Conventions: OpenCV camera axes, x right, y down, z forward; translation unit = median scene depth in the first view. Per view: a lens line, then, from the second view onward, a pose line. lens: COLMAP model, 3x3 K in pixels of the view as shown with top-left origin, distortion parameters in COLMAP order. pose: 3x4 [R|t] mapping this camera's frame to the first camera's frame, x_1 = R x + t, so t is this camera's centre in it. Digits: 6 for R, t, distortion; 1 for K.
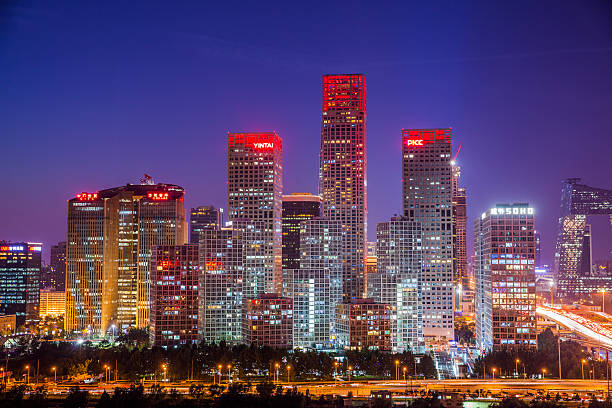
lens RADIAL K [[862.3, 0, 306.2], [0, 862.3, 200.1], [0, 0, 1]] dist [0.043828, 0.000000]
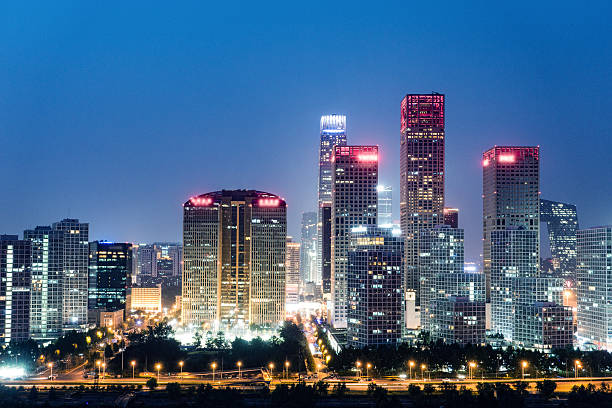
lens RADIAL K [[795.6, 0, 302.8], [0, 795.6, 203.4], [0, 0, 1]] dist [0.037489, 0.000000]
pose [[0.991769, 0.017902, 0.126780, -0.266496], [-0.018297, 0.999831, 0.001948, -0.005874], [-0.126724, -0.004252, 0.991929, 0.010217]]
